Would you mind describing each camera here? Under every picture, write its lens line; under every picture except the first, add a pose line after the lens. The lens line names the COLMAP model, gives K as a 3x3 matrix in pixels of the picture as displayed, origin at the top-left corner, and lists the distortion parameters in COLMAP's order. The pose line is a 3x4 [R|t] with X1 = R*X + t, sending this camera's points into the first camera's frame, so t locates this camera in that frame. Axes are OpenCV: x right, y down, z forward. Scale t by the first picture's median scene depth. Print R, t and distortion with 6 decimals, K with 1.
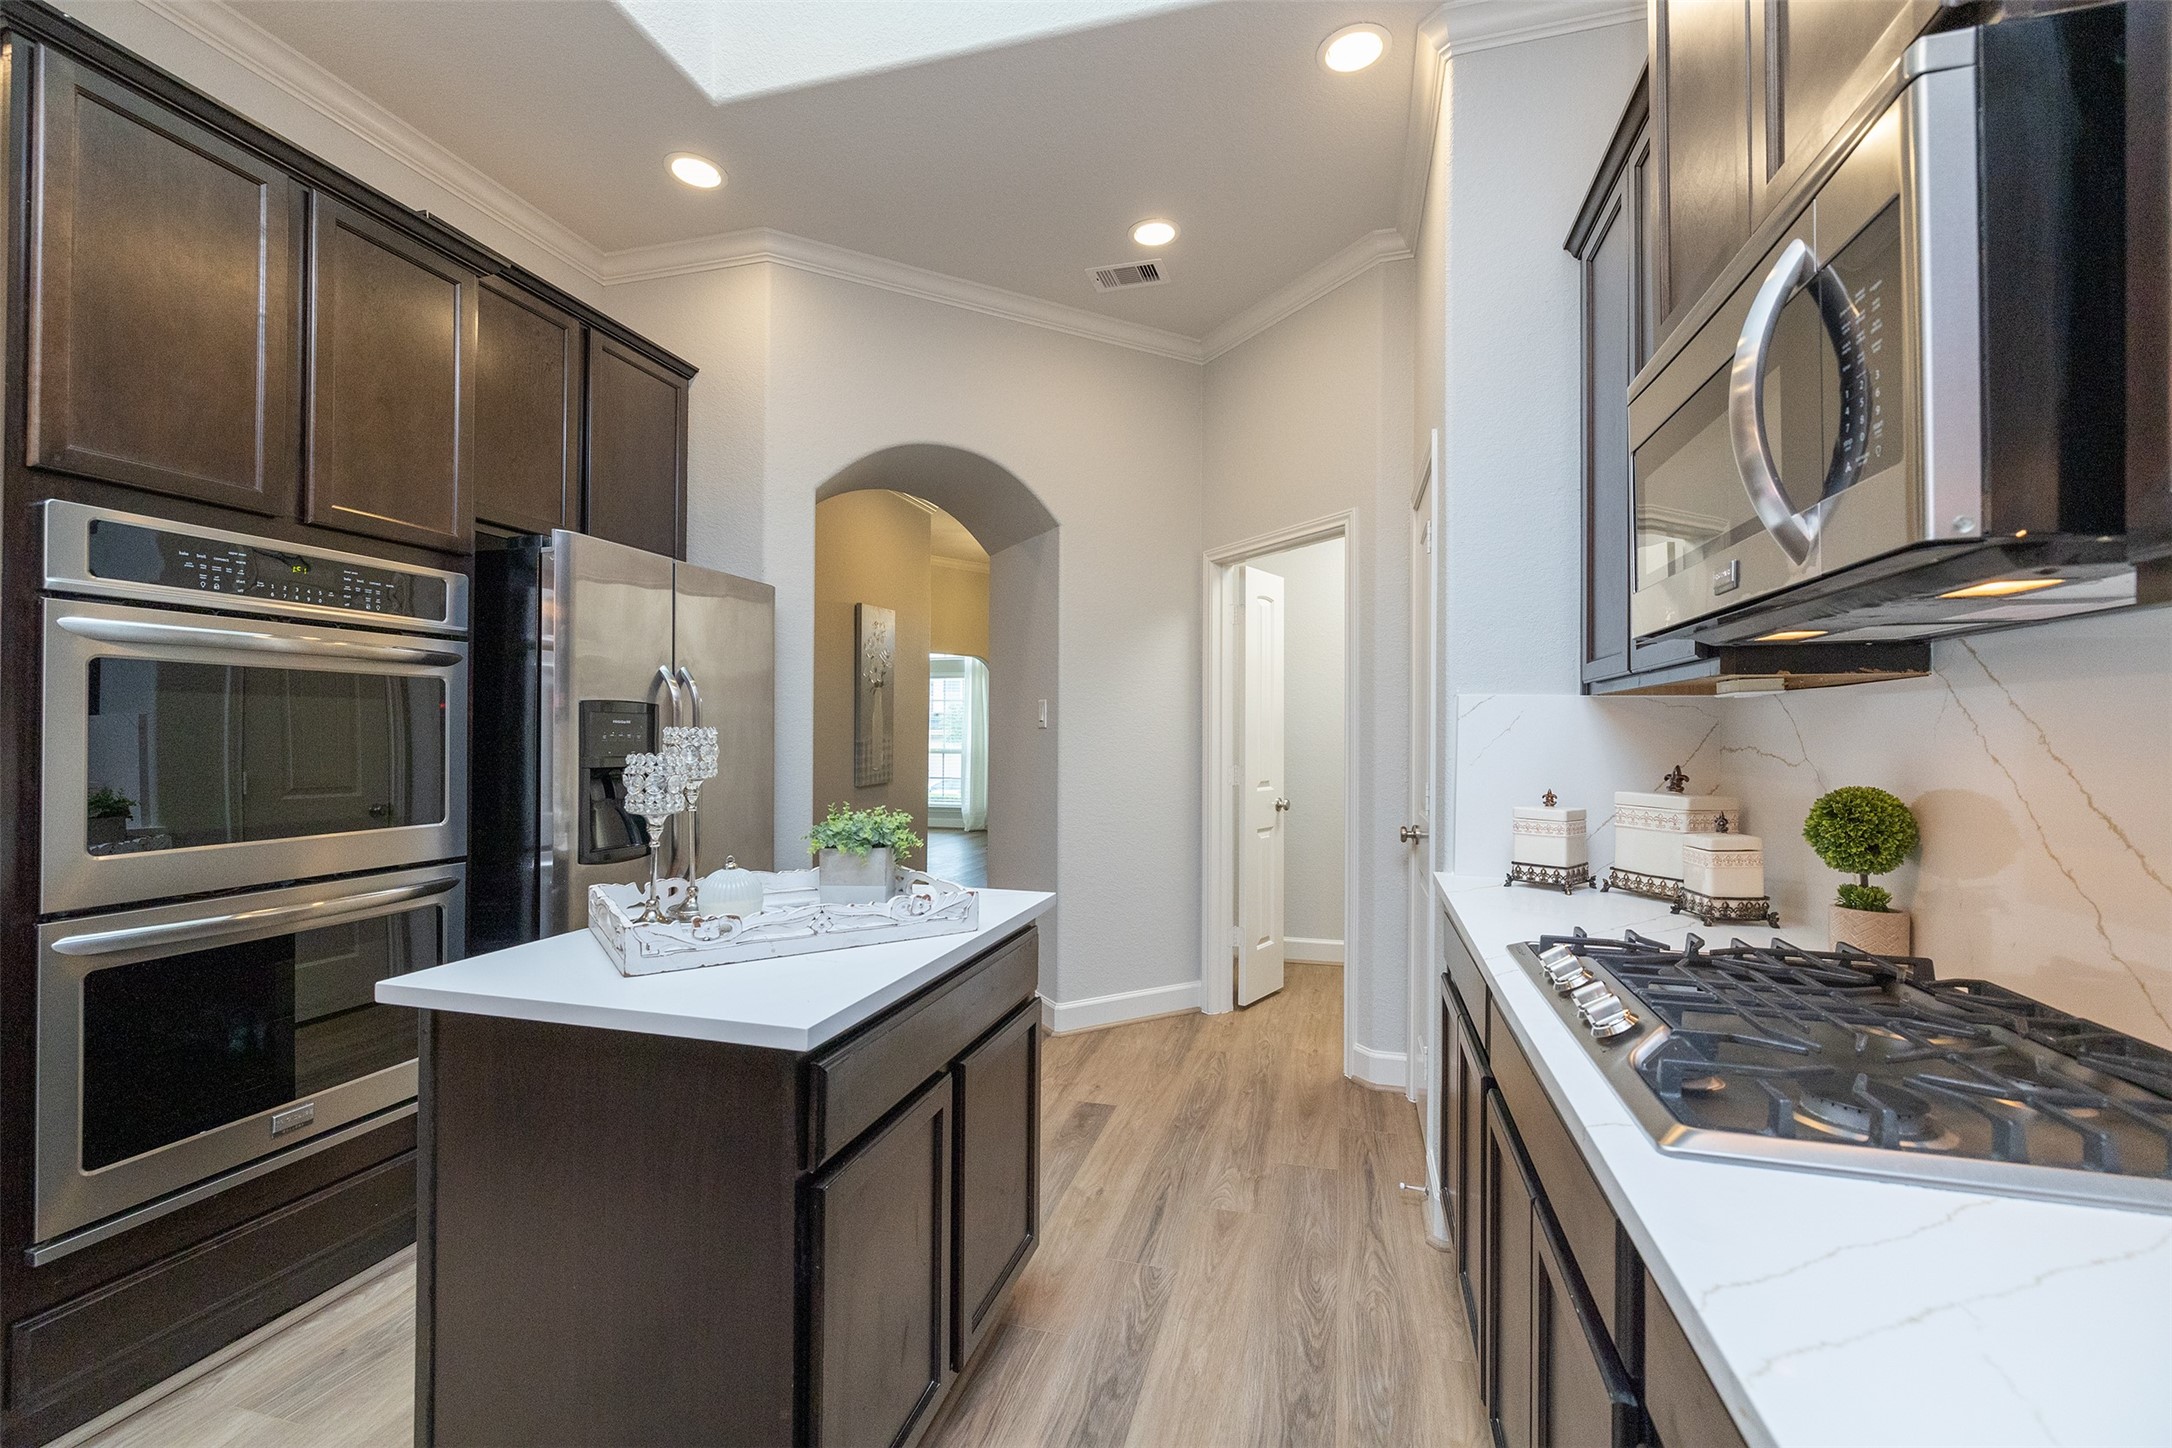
lens RADIAL K [[909.8, 0, 1092.3], [0, 909.8, 727.2], [0, 0, 1]] dist [0.001082, 0.000344]
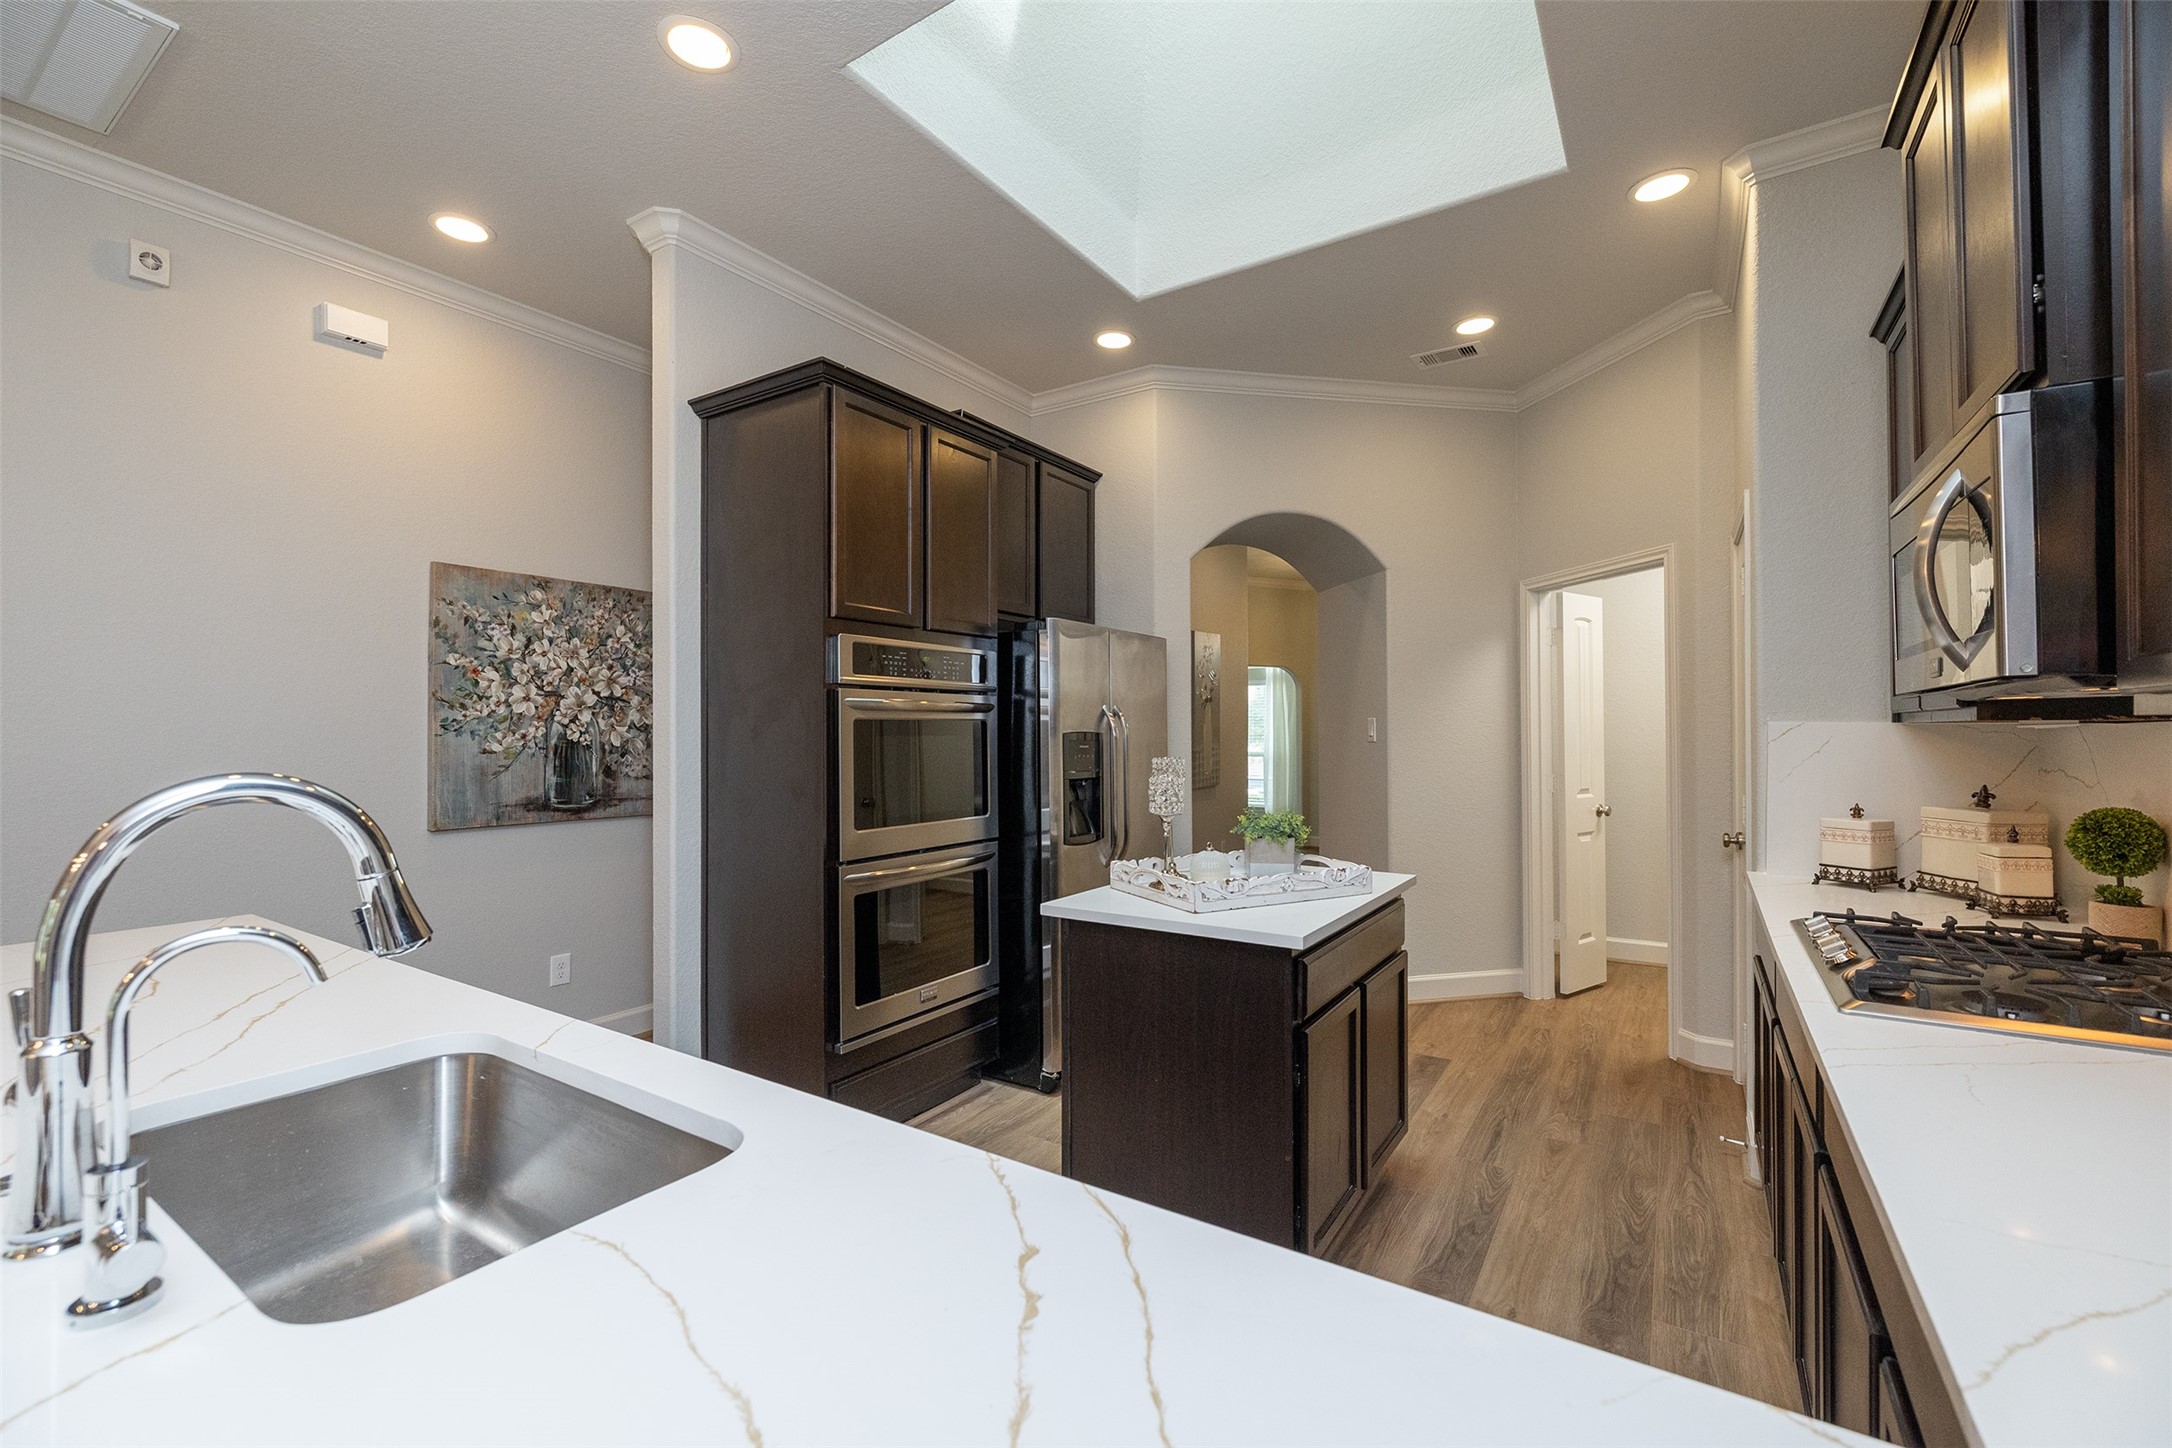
lens RADIAL K [[905.7, 0, 1092.7], [0, 905.7, 725.1], [0, 0, 1]] dist [-0.000800, 0.000244]
pose [[0.953287, -0.011592, -0.301844, -0.087912], [0.011220, 0.999933, -0.002967, -0.041344], [0.301858, -0.000559, 0.953353, -0.420873]]
